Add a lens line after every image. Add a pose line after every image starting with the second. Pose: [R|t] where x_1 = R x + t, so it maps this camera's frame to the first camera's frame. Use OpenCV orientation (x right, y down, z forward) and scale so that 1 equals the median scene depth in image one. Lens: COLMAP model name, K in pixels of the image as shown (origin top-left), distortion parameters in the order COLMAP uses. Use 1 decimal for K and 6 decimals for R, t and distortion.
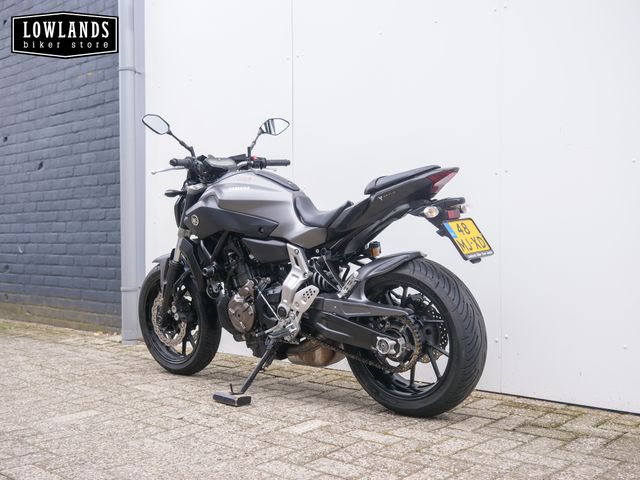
lens RADIAL K [[745.6, 0, 323.5], [0, 745.6, 241.3], [0, 0, 1]] dist [-0.034098, 0.000000]
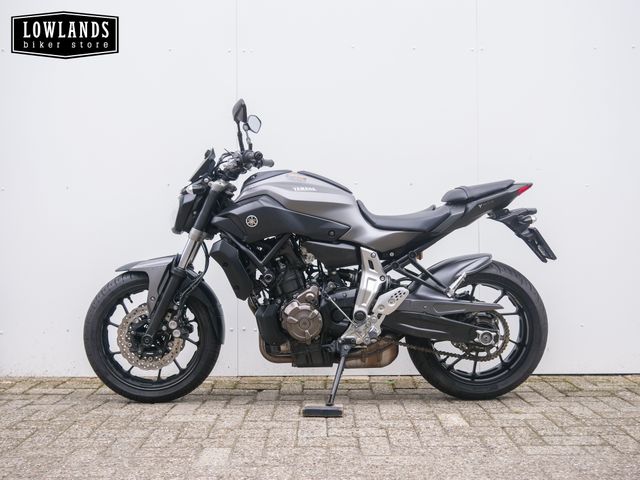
lens RADIAL K [[745.6, 0, 319.2], [0, 745.6, 240.4], [0, 0, 1]] dist [-0.034098, 0.000000]
pose [[0.748885, 0.010535, 0.662616, -0.759712], [0.001682, 0.999840, -0.017798, 0.011755], [-0.662698, 0.014443, 0.748748, 0.293300]]
